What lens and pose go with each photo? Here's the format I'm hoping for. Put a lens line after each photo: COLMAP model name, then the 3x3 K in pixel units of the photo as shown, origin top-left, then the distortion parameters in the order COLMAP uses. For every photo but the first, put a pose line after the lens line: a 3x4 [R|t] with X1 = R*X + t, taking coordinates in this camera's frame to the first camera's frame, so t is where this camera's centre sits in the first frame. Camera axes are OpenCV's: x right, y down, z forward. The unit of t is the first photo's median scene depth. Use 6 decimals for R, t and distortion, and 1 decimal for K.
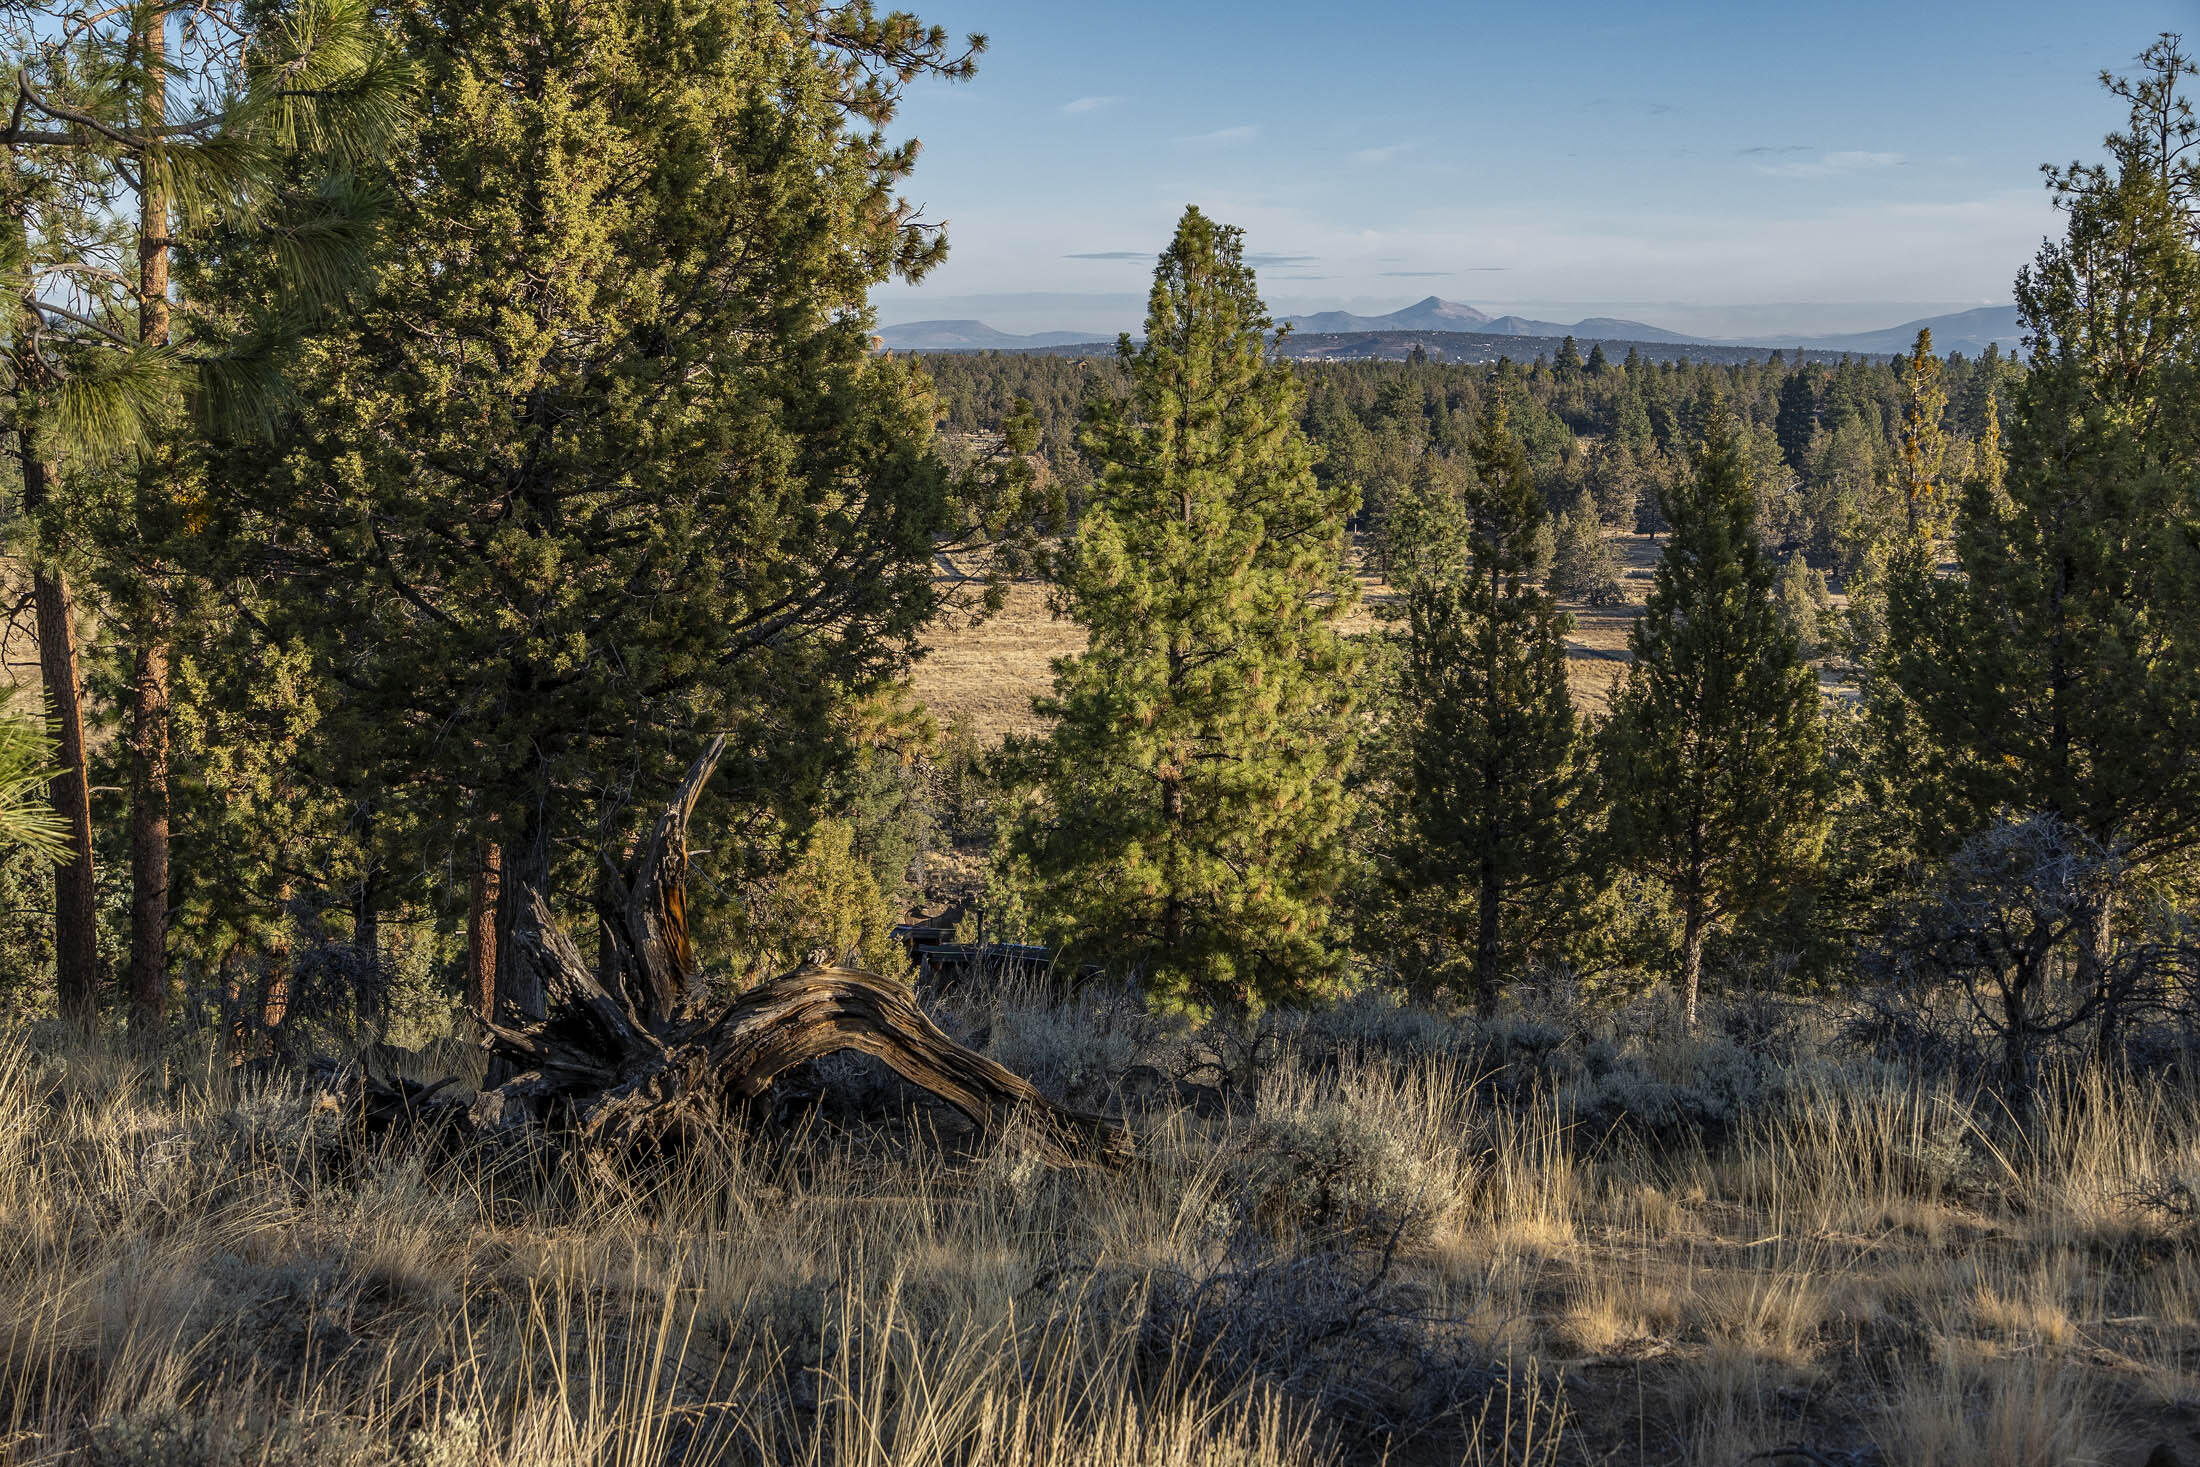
lens RADIAL K [[3489.7, 0, 1094.1], [0, 3489.7, 737.1], [0, 0, 1]] dist [-0.038423, 0.000000]
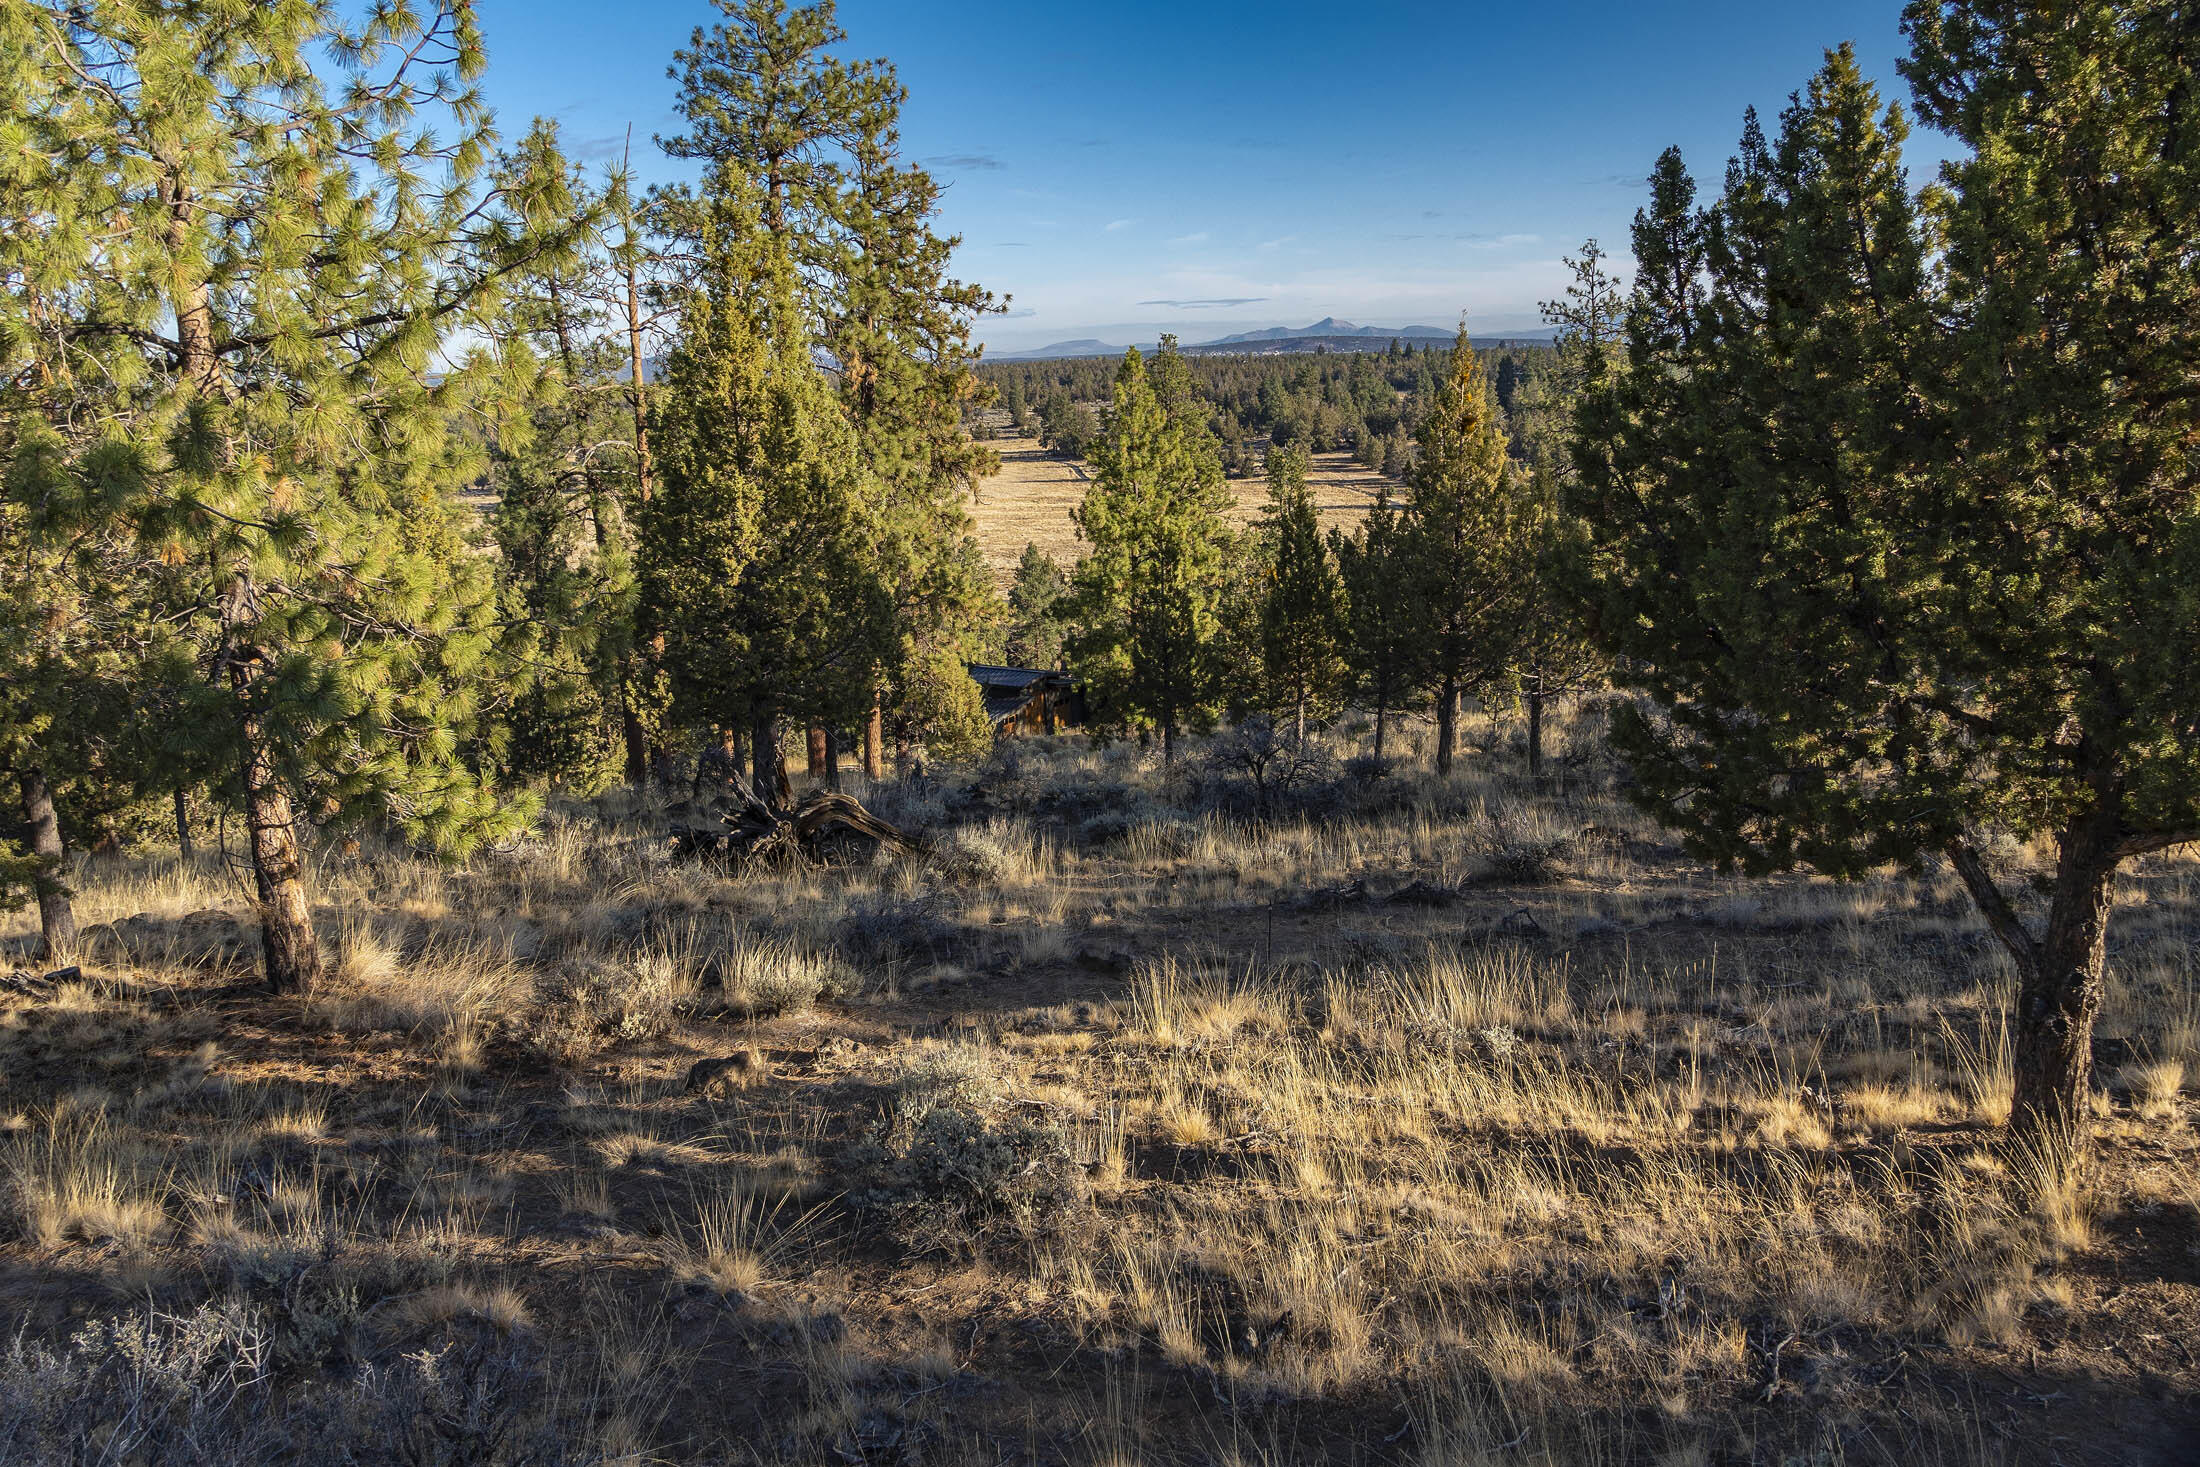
lens RADIAL K [[1784.3, 0, 1136.6], [0, 1784.3, 745.3], [0, 0, 1]] dist [-0.096636, 0.039019]
pose [[0.998681, -0.044931, -0.024830, 0.048046], [0.047372, 0.992965, 0.108520, -0.027366], [0.019780, -0.109553, 0.993784, -0.111024]]
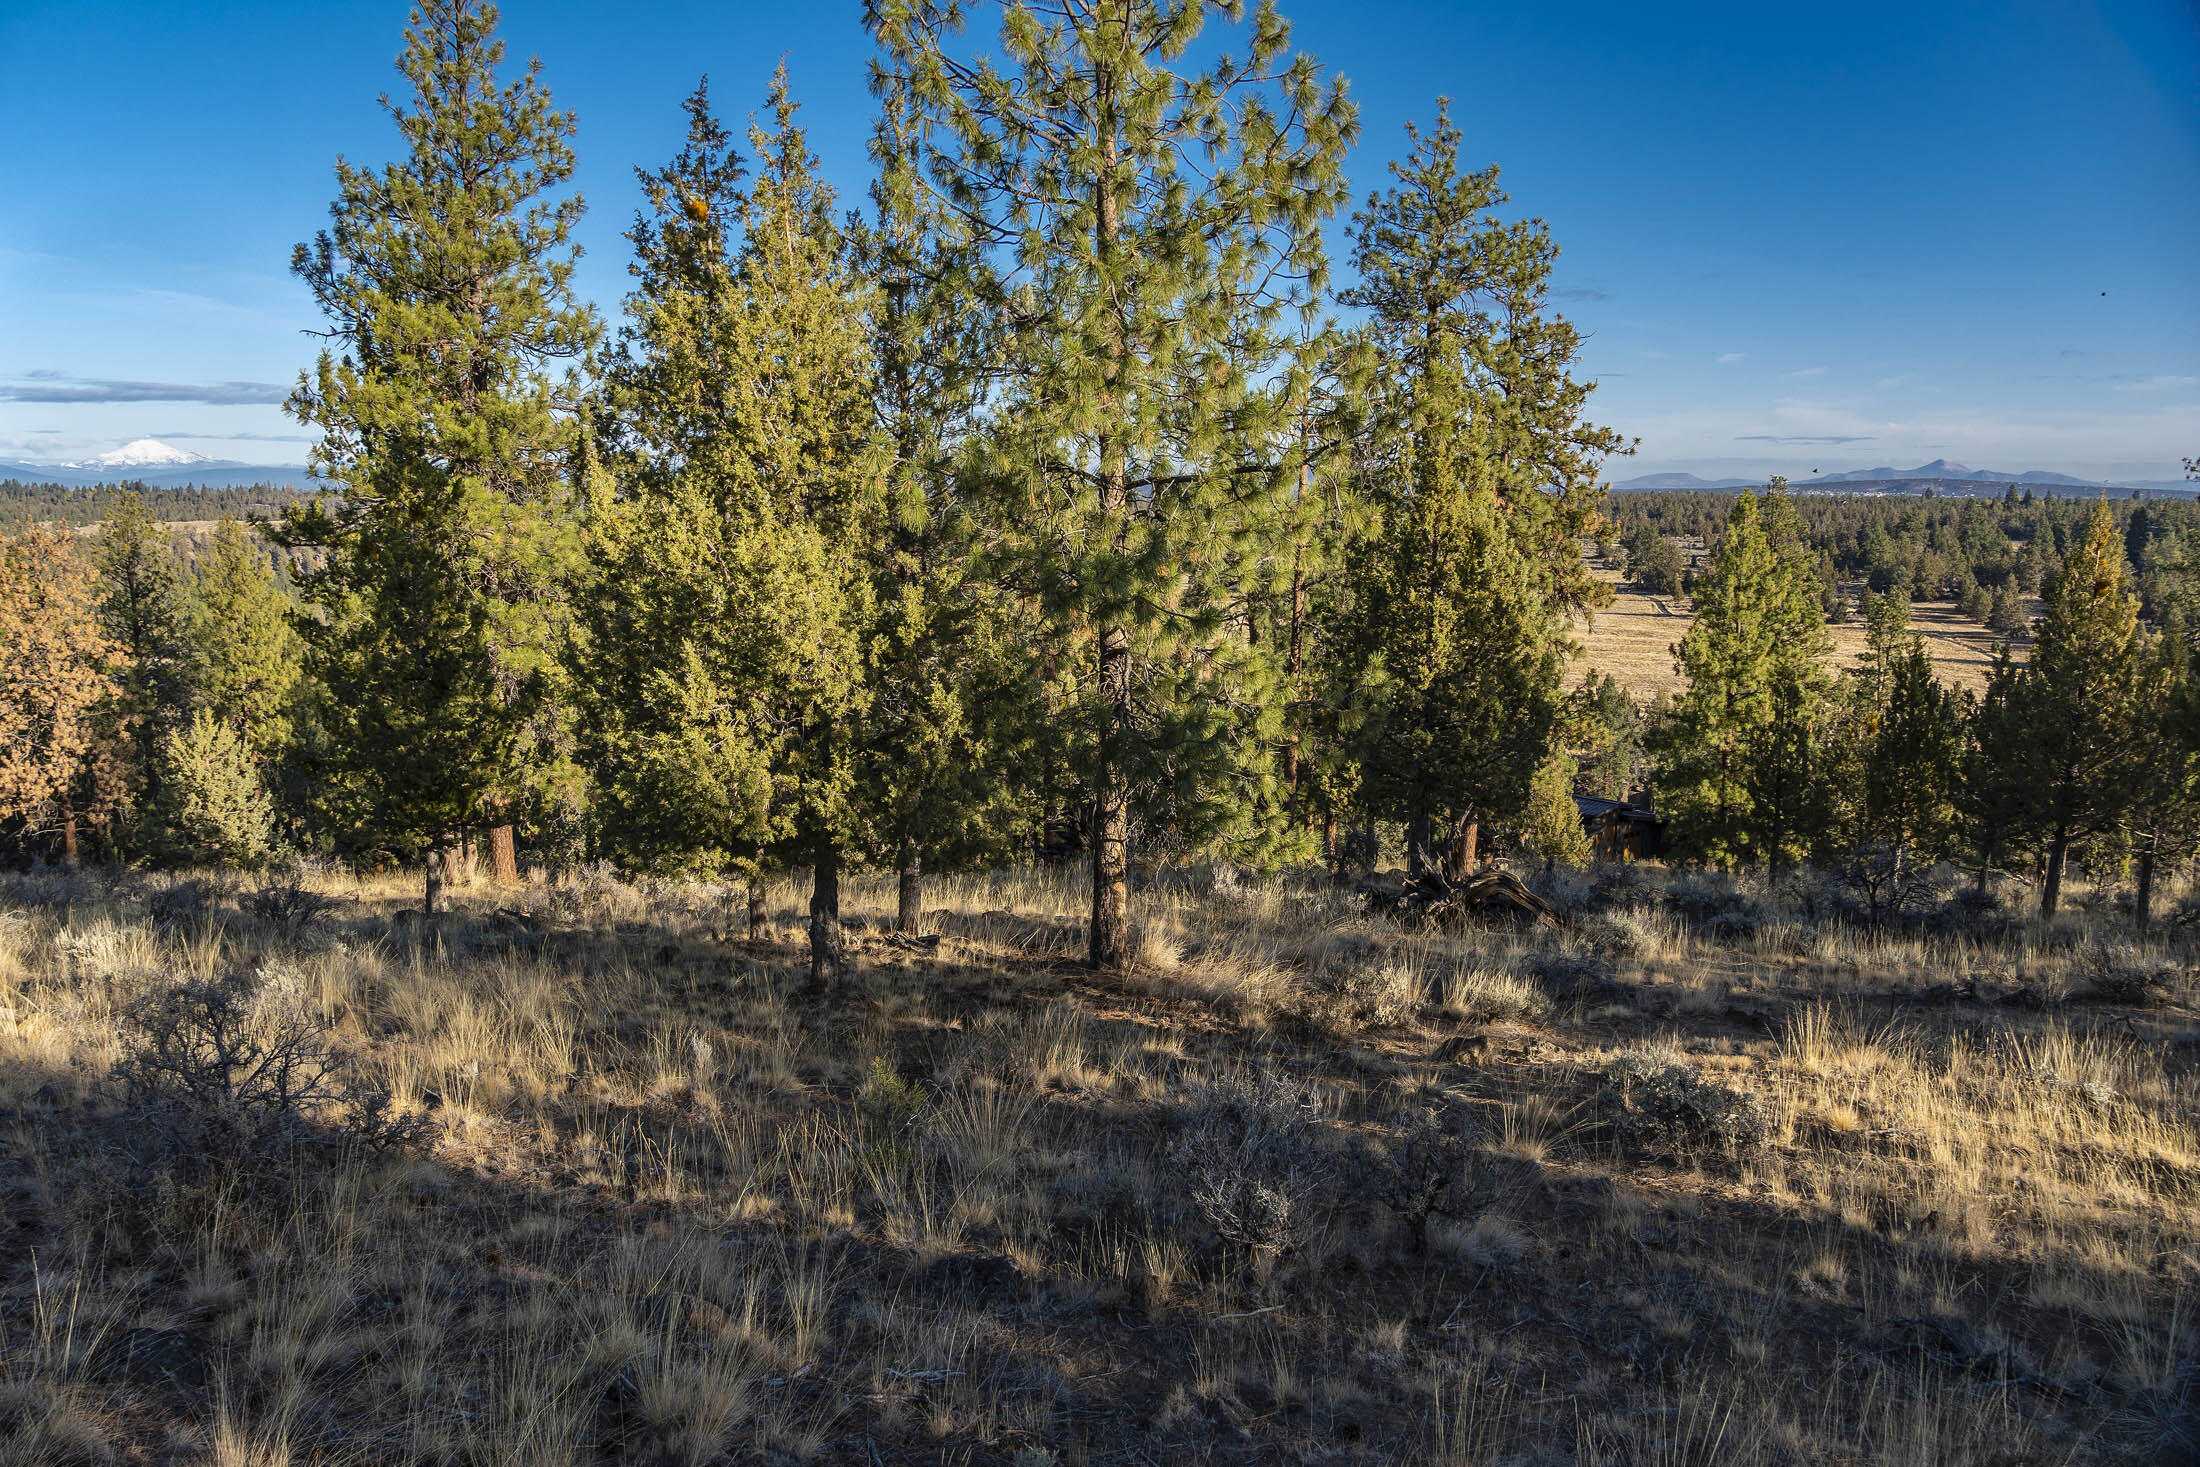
lens RADIAL K [[1784.3, 0, 1141.9], [0, 1784.3, 811.5], [0, 0, 1]] dist [-0.096636, 0.039019]
pose [[0.946003, 0.040354, -0.321637, 0.033546], [-0.017465, 0.997125, 0.073733, -0.025542], [0.323688, -0.064134, 0.943988, -0.178542]]
